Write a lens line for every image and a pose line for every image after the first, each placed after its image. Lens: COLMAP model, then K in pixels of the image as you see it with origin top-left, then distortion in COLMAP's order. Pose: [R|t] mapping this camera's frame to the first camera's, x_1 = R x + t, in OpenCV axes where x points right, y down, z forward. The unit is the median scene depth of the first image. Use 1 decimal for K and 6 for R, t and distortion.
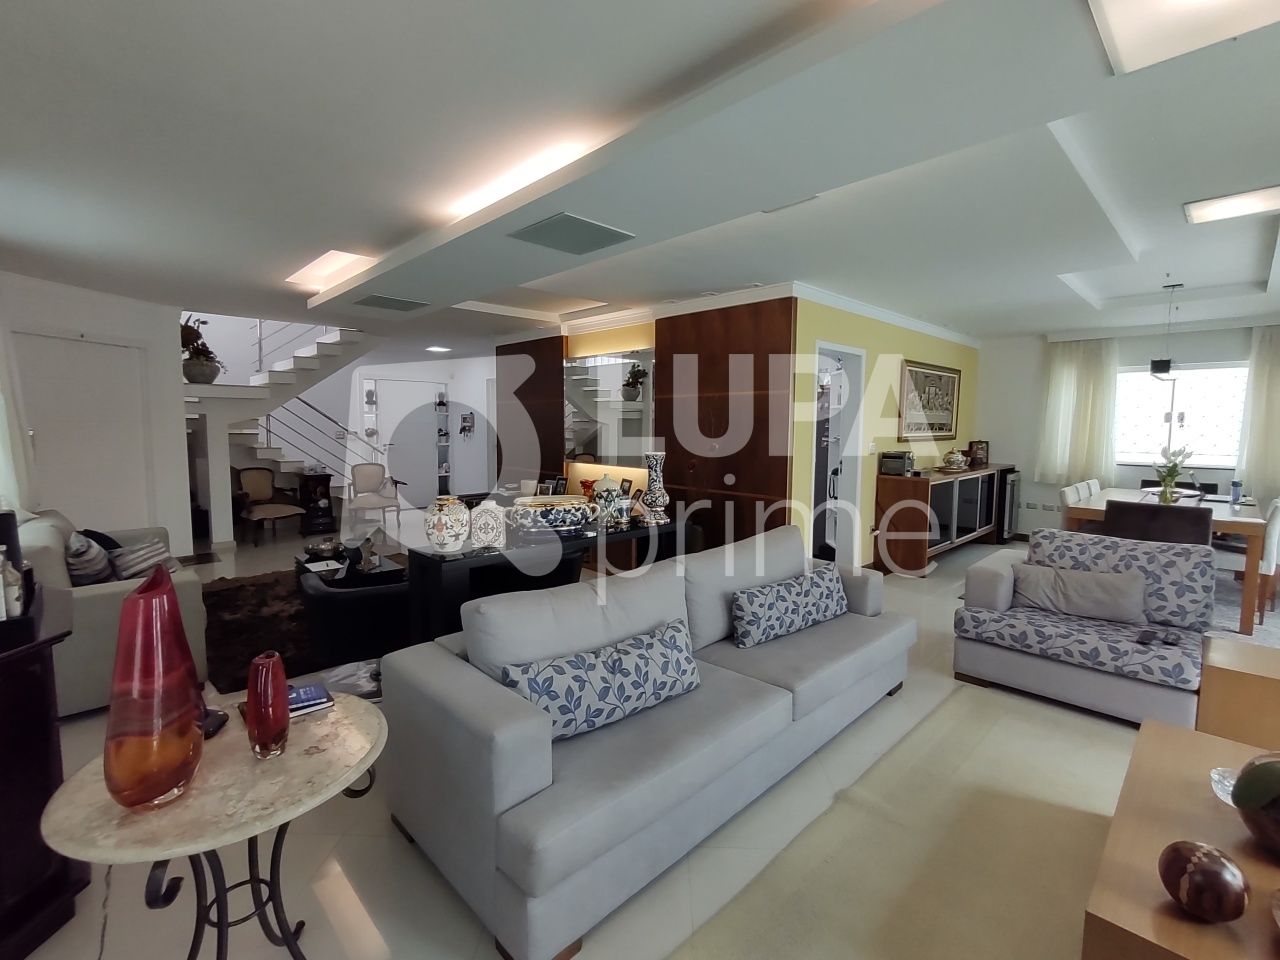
lens RADIAL K [[580.4, 0, 637.6], [0, 580.4, 473.2], [0, 0, 1]] dist [-0.001905, 0.000704]
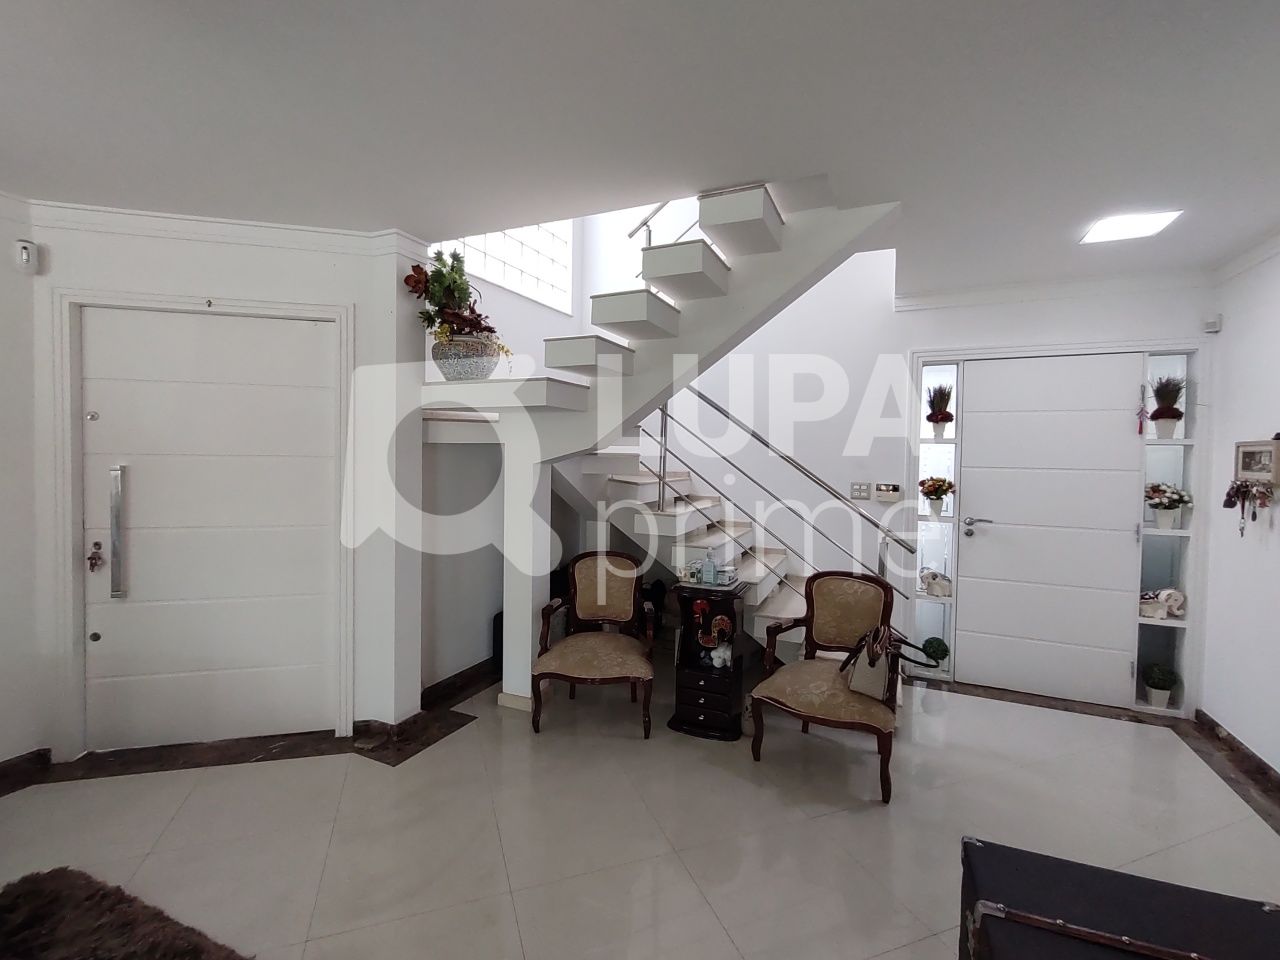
lens RADIAL K [[580.4, 0, 637.6], [0, 580.4, 473.2], [0, 0, 1]] dist [-0.001905, 0.000704]
pose [[0.374018, 0.026519, -0.927042, -0.152384], [-0.092271, 0.995696, -0.008744, -0.058140], [0.922820, 0.088810, 0.374855, 0.646138]]
